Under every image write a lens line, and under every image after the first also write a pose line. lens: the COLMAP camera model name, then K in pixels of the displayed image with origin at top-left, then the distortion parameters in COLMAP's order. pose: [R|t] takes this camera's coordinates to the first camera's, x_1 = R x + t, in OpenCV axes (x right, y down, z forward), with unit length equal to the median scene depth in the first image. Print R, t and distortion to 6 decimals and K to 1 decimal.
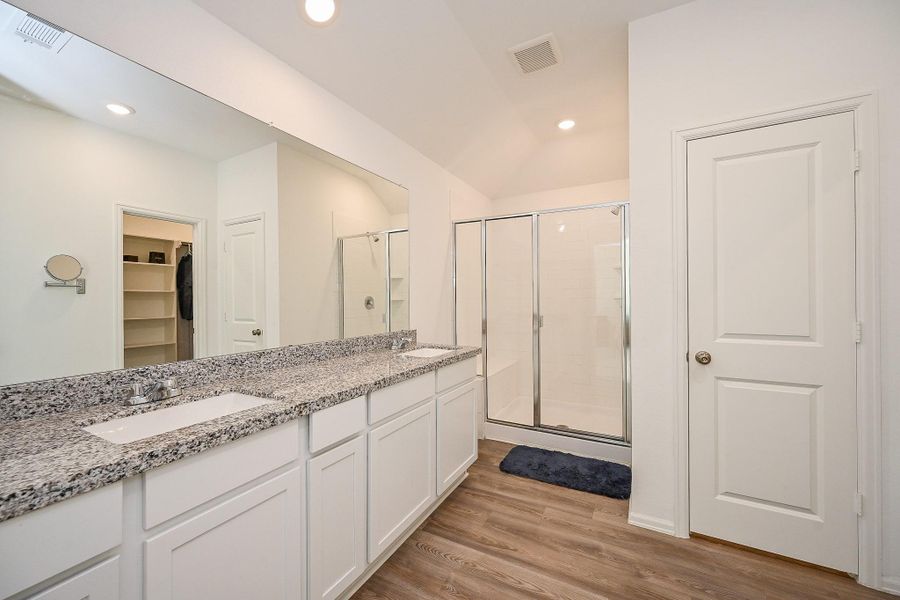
lens RADIAL K [[362.9, 0, 448.3], [0, 362.9, 298.0], [0, 0, 1]] dist [0.001423, 0.000113]
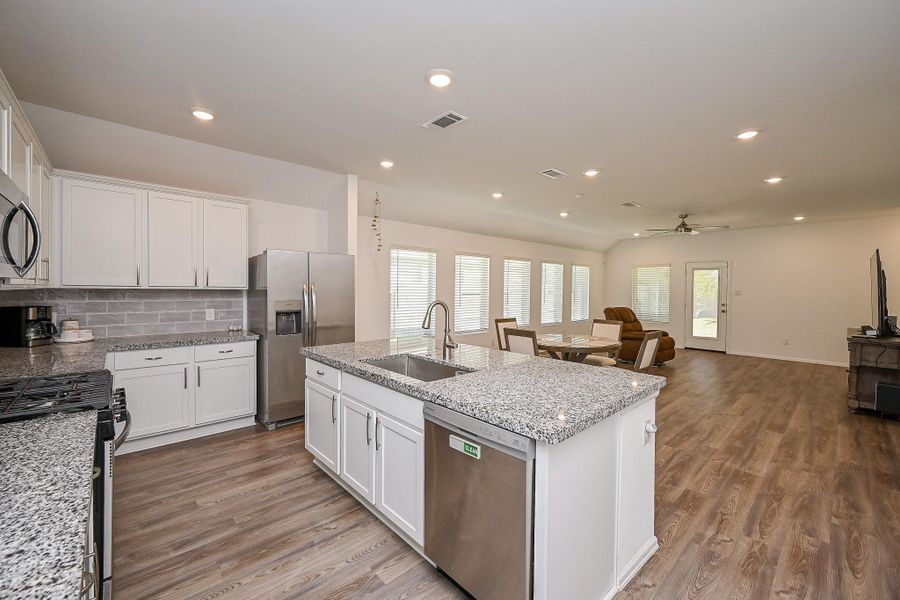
lens RADIAL K [[362.9, 0, 450.6], [0, 362.9, 296.3], [0, 0, 1]] dist [0.001423, 0.000113]
pose [[-0.325709, 0.022228, -0.945209, 1.098953], [0.000895, 0.999730, 0.023202, -0.071239], [0.945470, 0.006711, -0.325641, 2.020517]]
